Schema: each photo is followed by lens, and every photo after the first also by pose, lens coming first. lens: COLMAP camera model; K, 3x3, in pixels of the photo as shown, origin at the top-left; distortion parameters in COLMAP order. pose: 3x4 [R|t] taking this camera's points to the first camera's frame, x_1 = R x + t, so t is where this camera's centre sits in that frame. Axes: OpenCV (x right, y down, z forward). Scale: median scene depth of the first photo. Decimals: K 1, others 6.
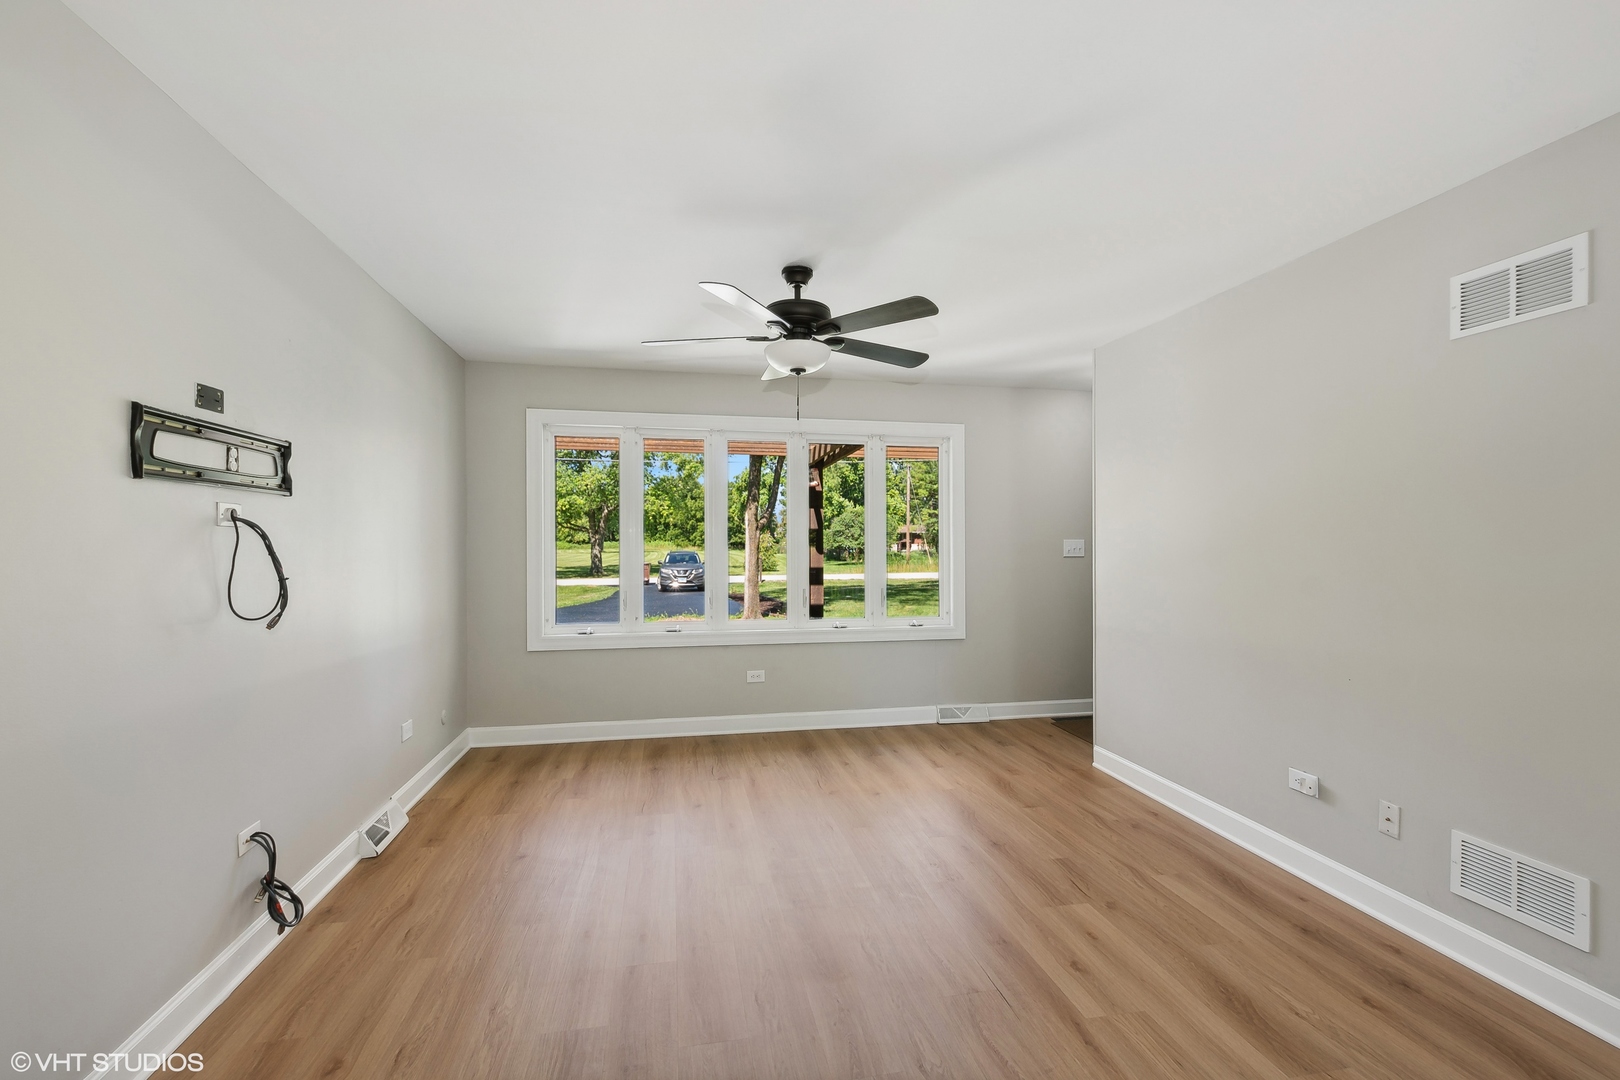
lens RADIAL K [[708.9, 0, 842.6], [0, 708.9, 542.7], [0, 0, 1]] dist [0.001146, -0.000363]
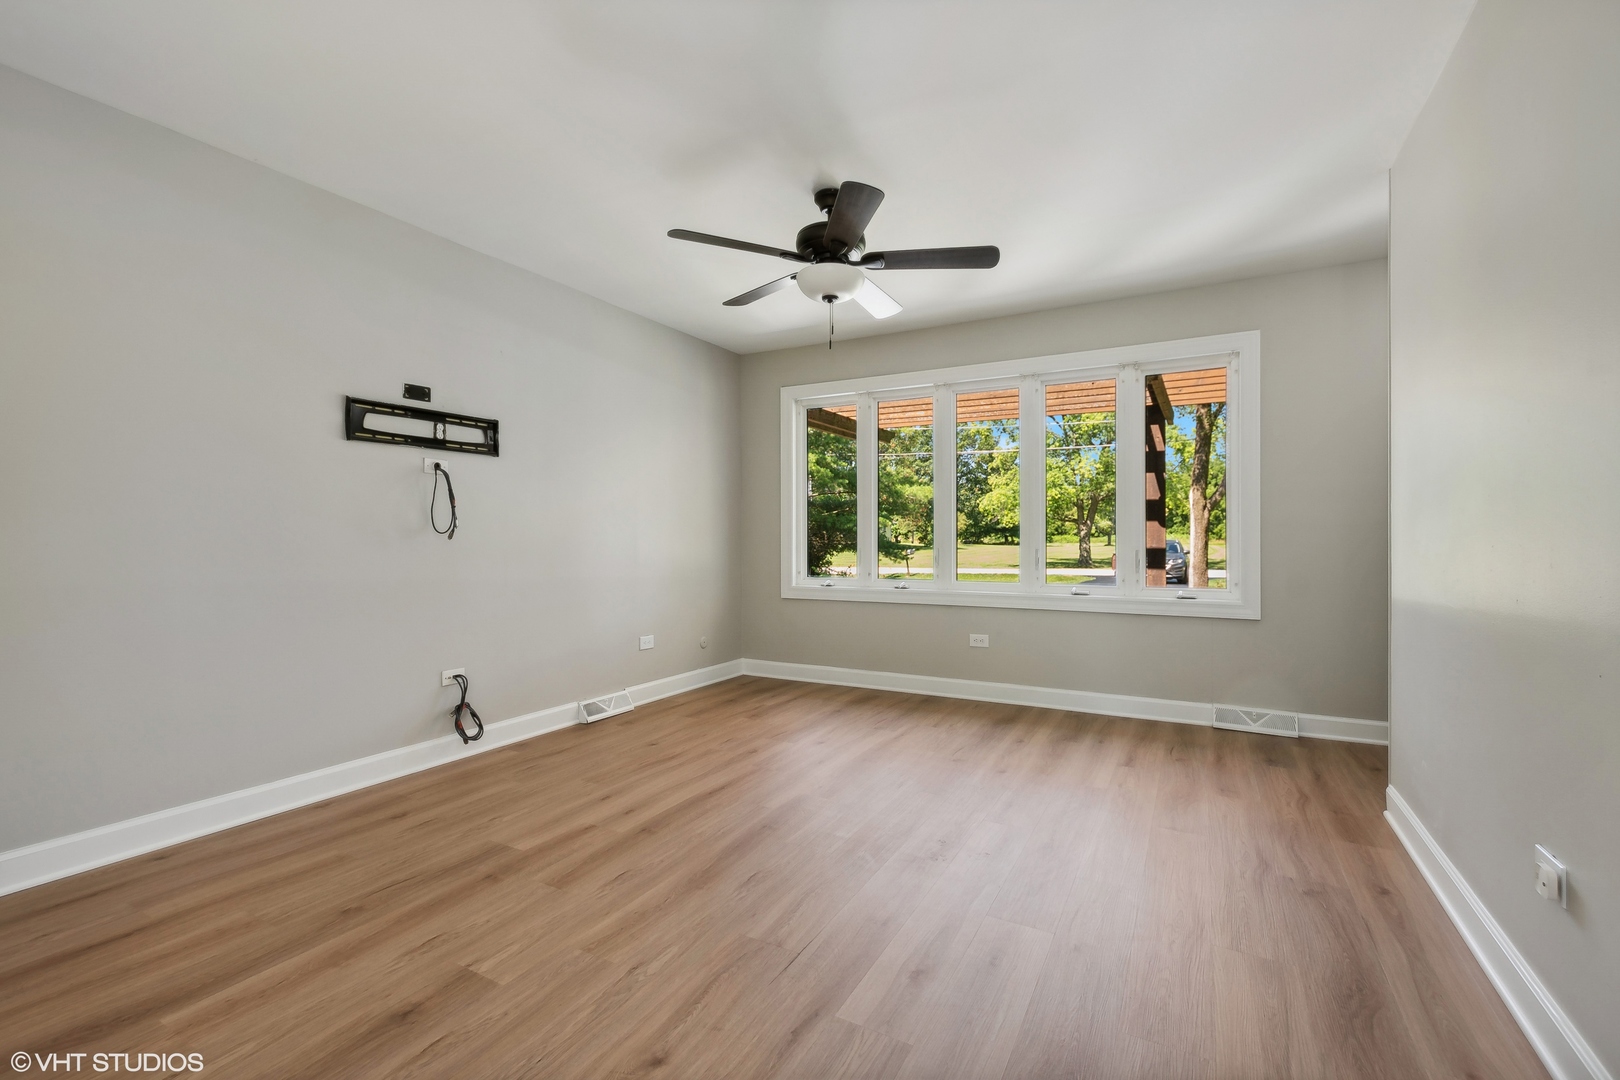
lens RADIAL K [[708.9, 0, 810.5], [0, 708.9, 540.6], [0, 0, 1]] dist [0.001146, -0.000363]
pose [[0.759129, 0.000571, -0.650940, 0.411714], [0.005292, 0.999961, 0.007048, 0.061782], [0.650918, -0.008795, 0.759097, 0.184373]]
